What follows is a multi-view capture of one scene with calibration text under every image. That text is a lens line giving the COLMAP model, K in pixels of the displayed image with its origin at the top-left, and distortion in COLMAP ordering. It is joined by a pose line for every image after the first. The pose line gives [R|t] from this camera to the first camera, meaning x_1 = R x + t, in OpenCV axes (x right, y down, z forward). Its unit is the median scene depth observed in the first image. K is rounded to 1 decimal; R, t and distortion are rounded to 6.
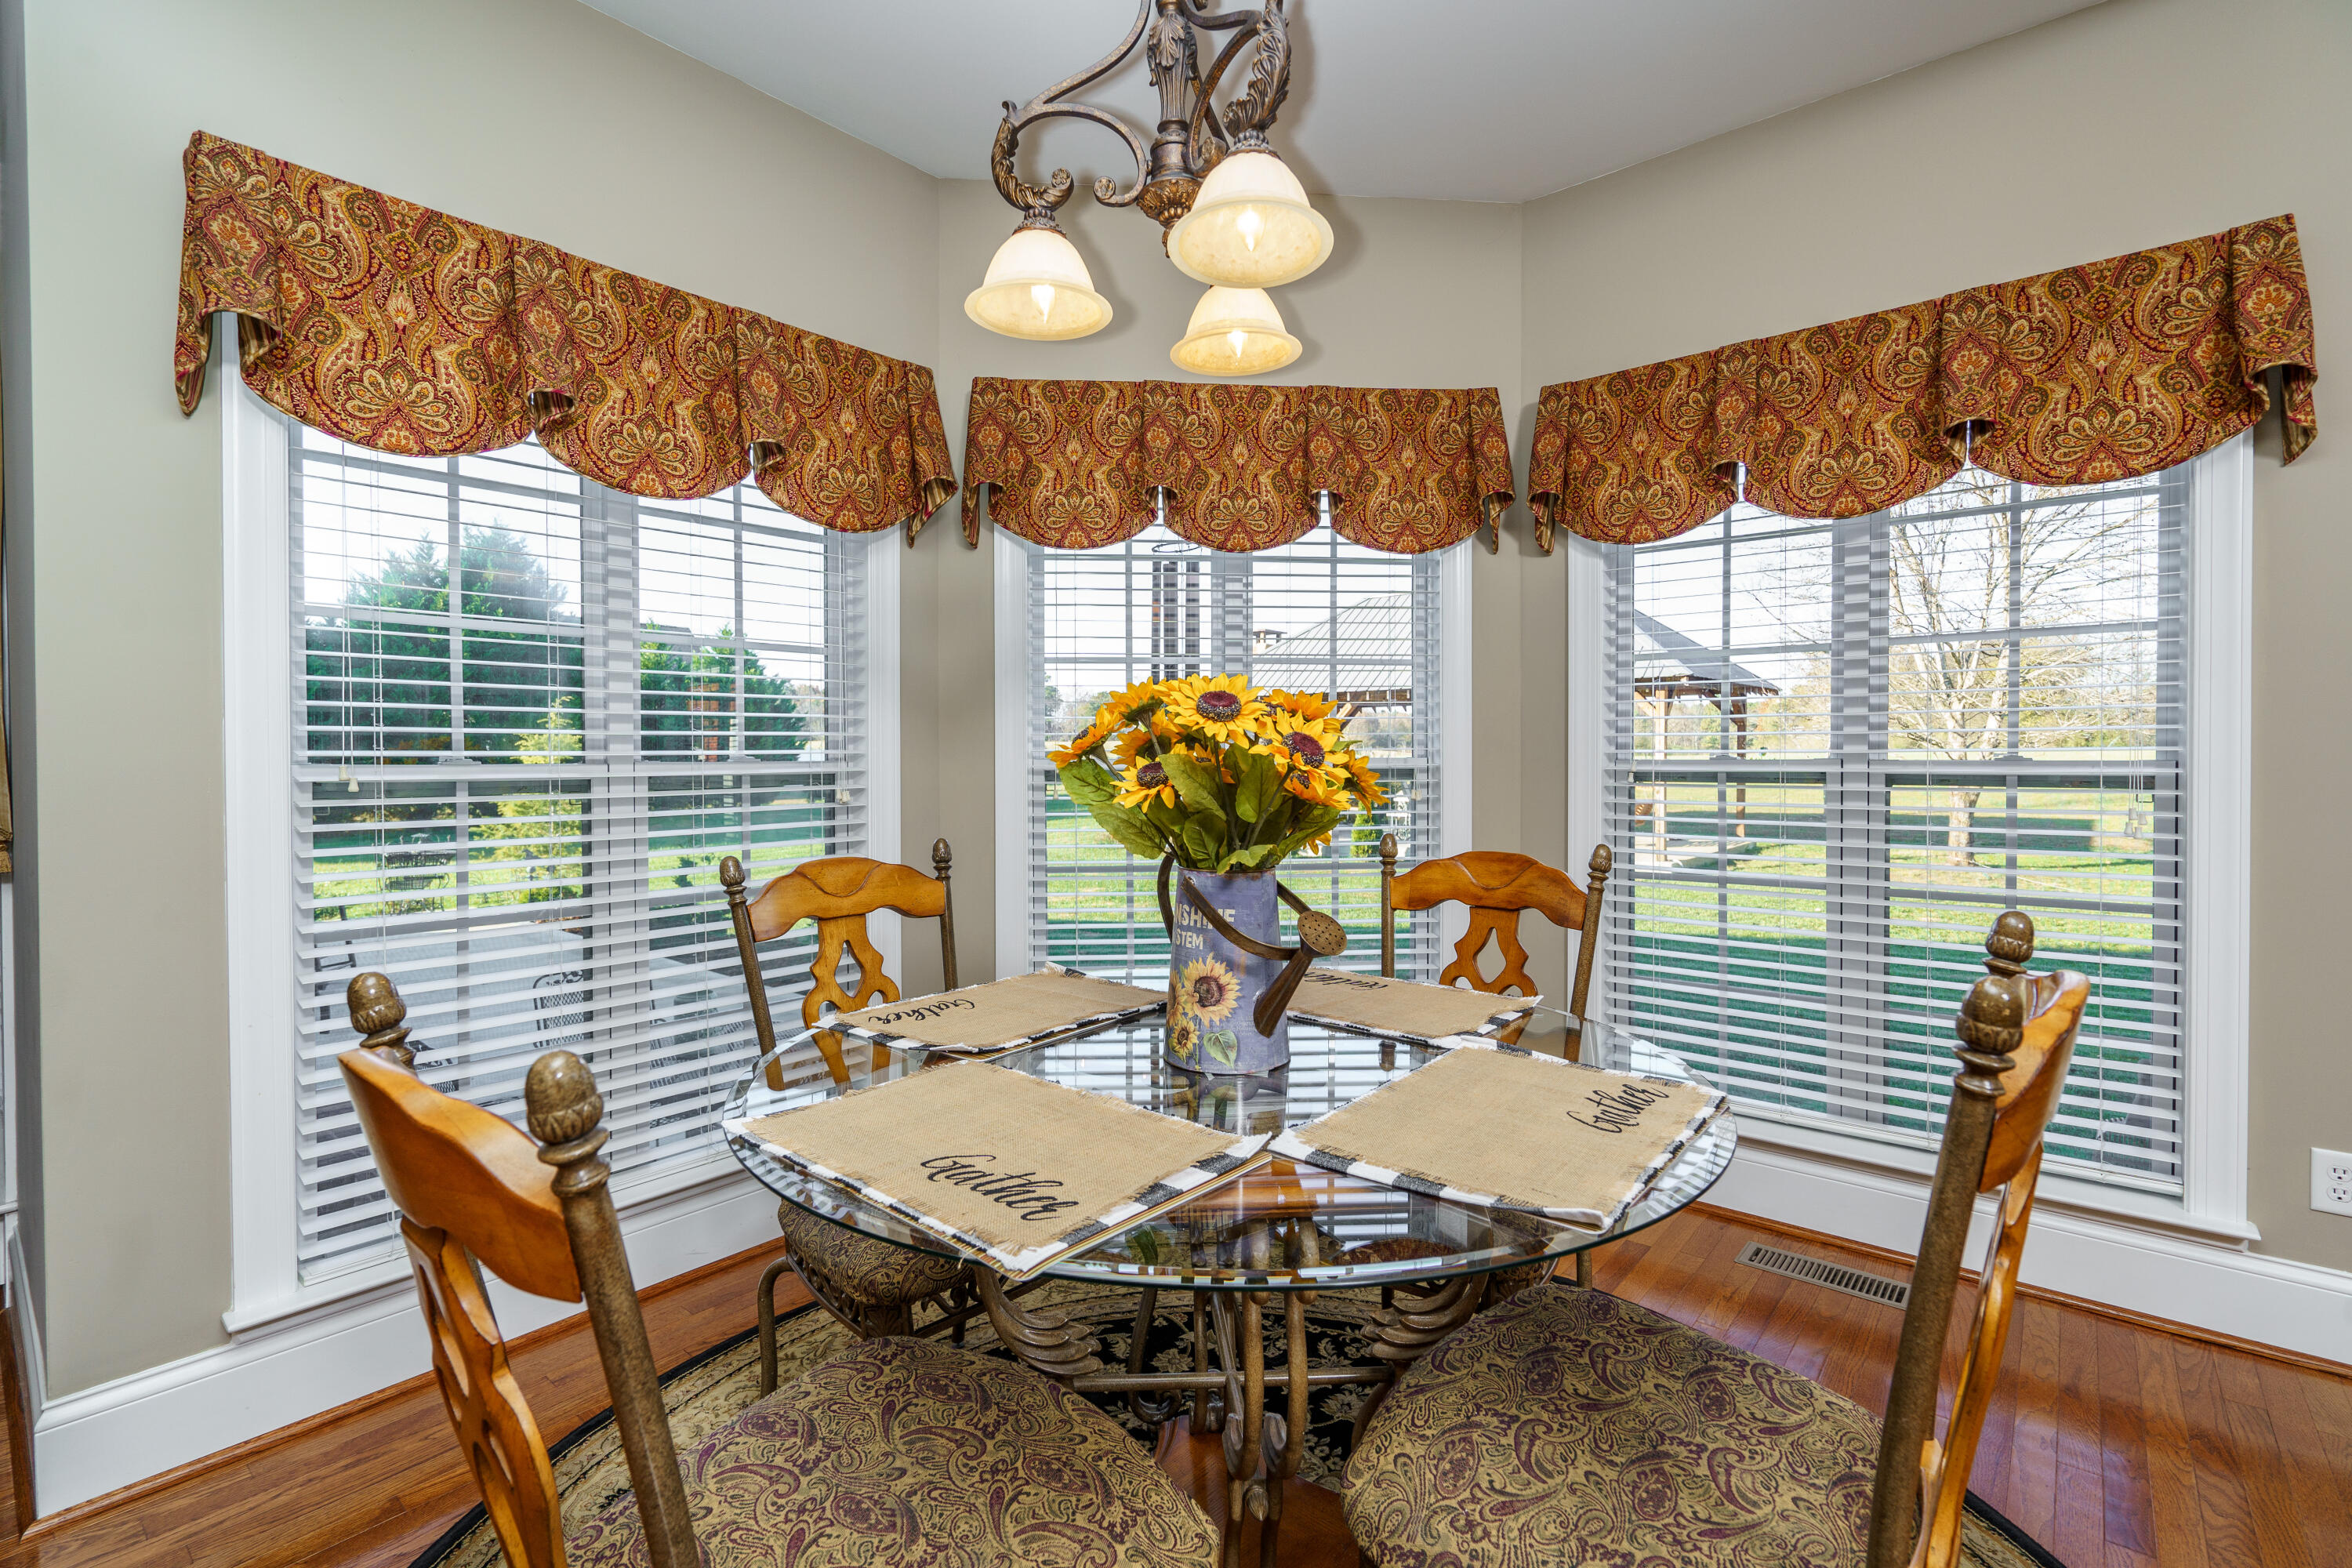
lens RADIAL K [[1058.7, 0, 1181.2], [0, 1058.7, 770.9], [0, 0, 1]] dist [-0.004336, 0.001205]
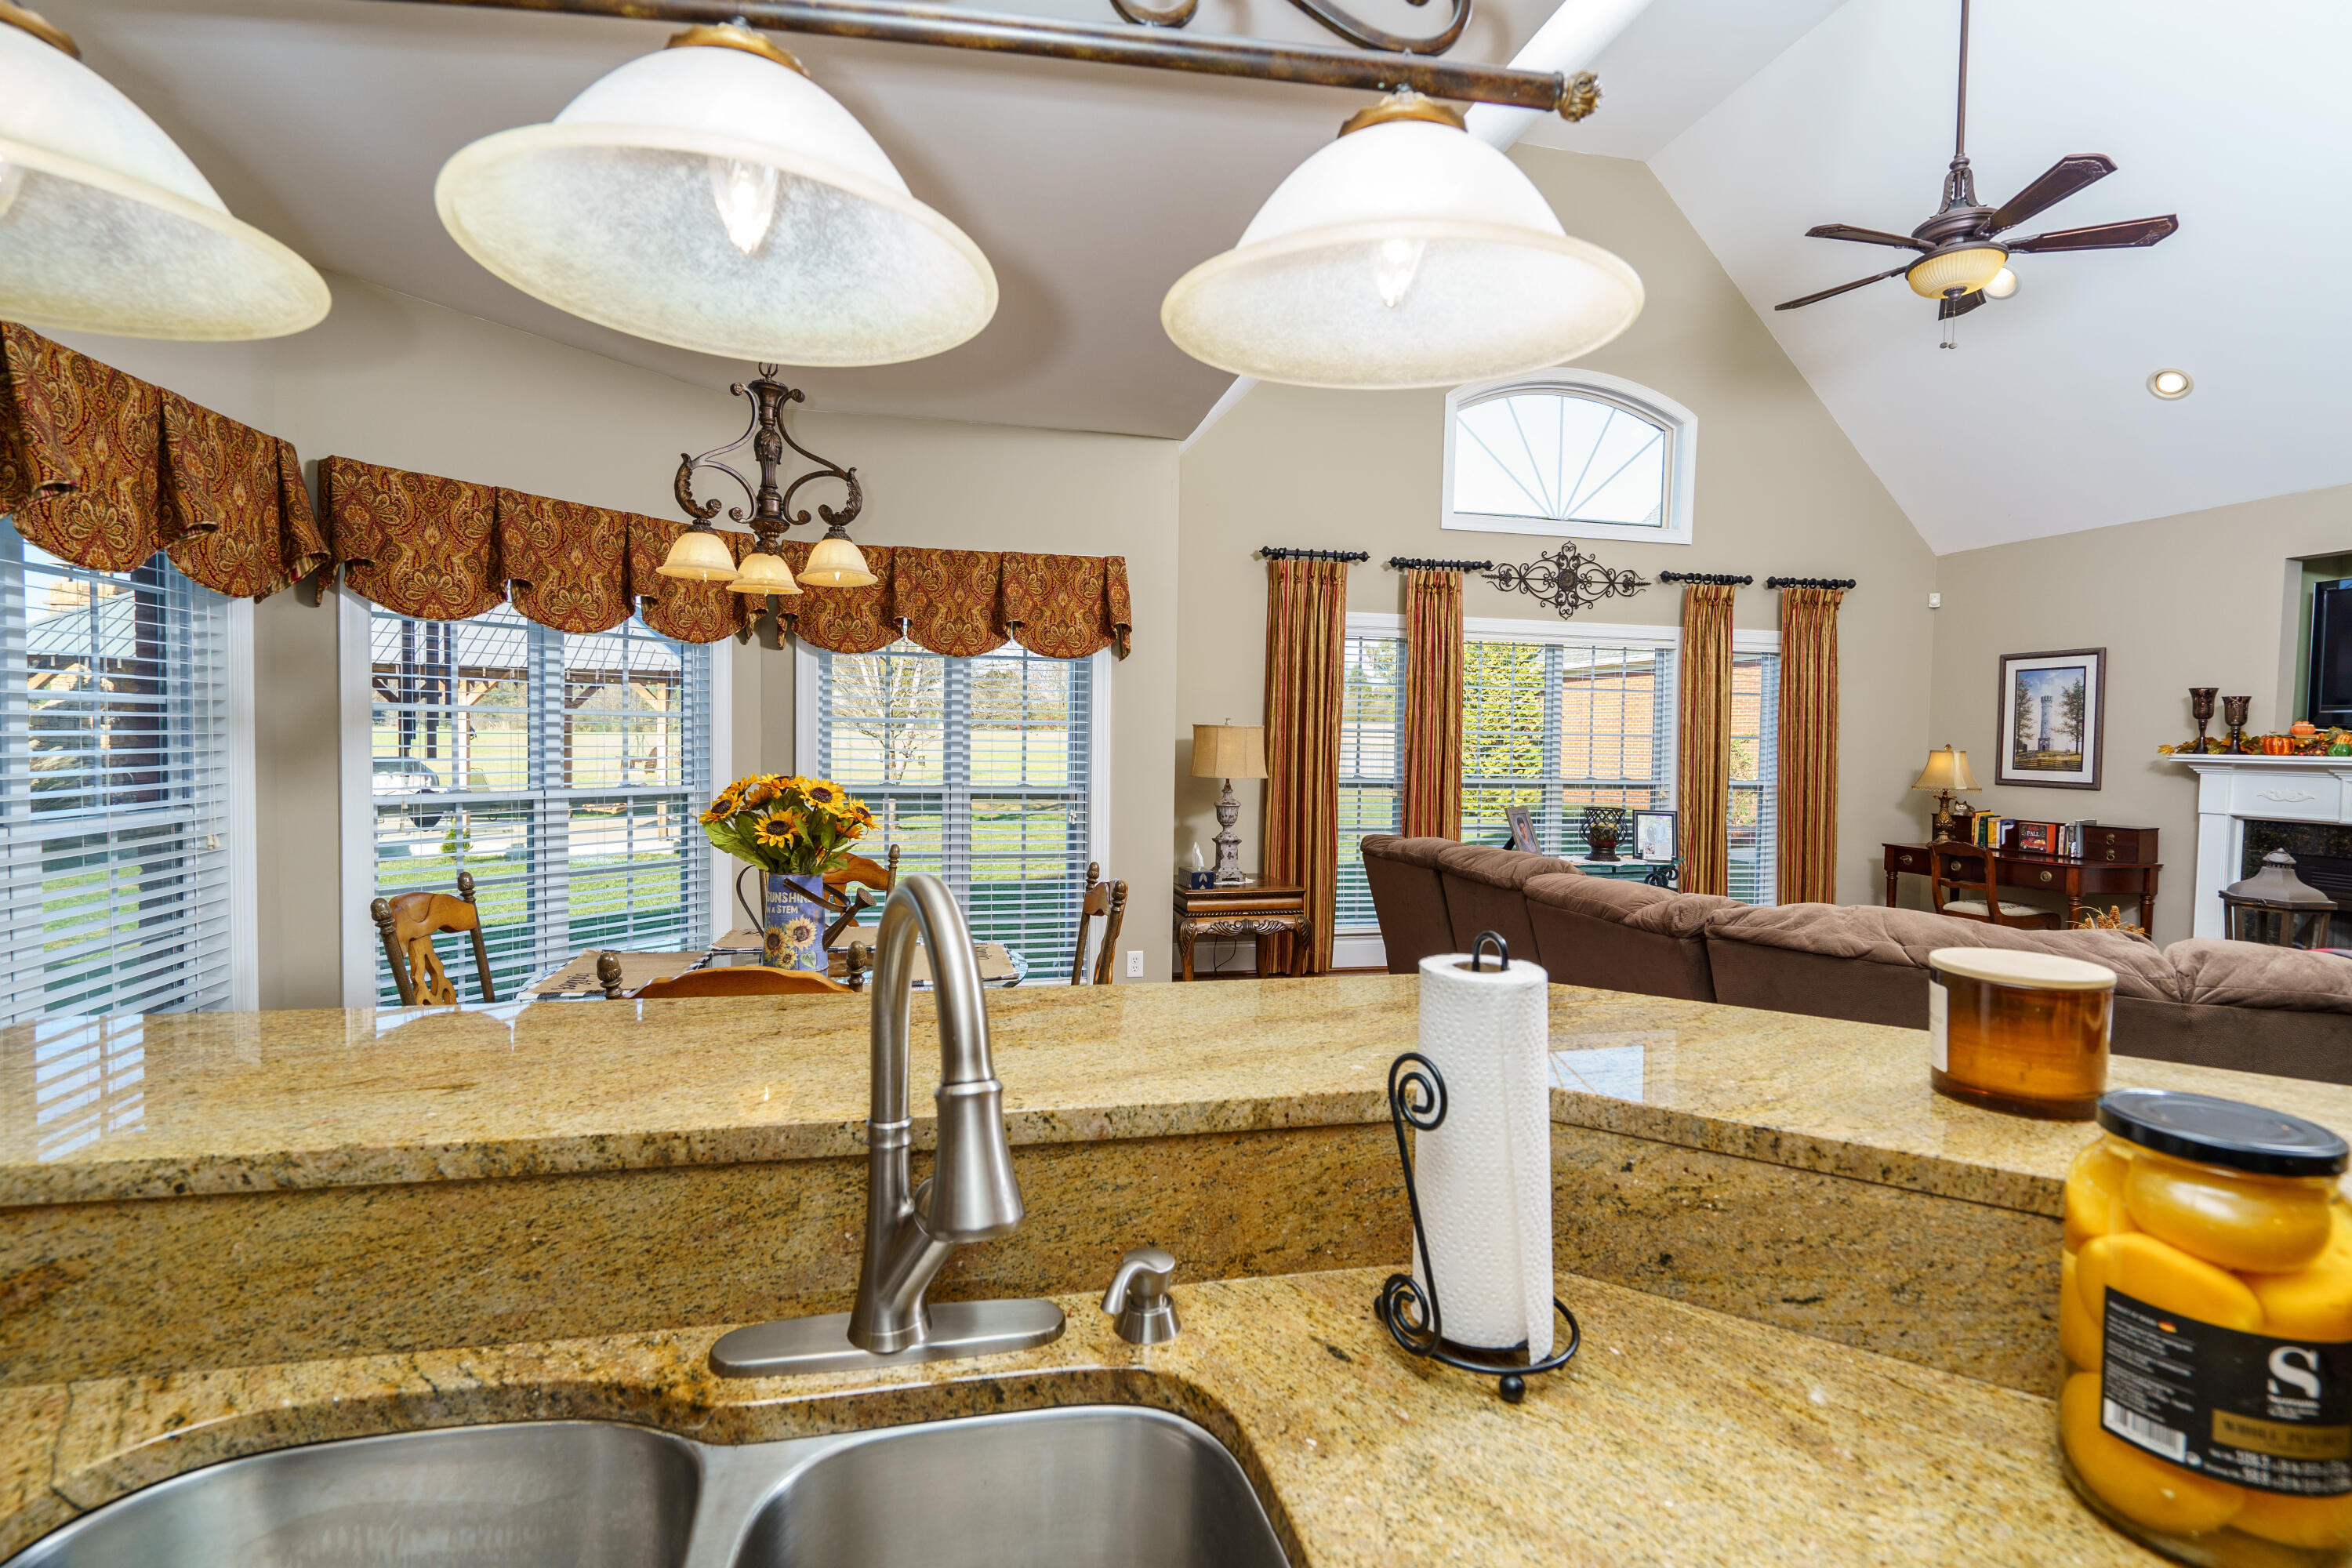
lens RADIAL K [[1053.9, 0, 1176.0], [0, 1053.9, 784.0], [0, 0, 1]] dist [-0.012725, -0.000039]
pose [[0.600617, -0.023331, 0.799196, -0.623205], [-0.004410, 0.999462, 0.032492, -0.079185], [-0.799524, -0.023040, 0.600192, -0.418762]]
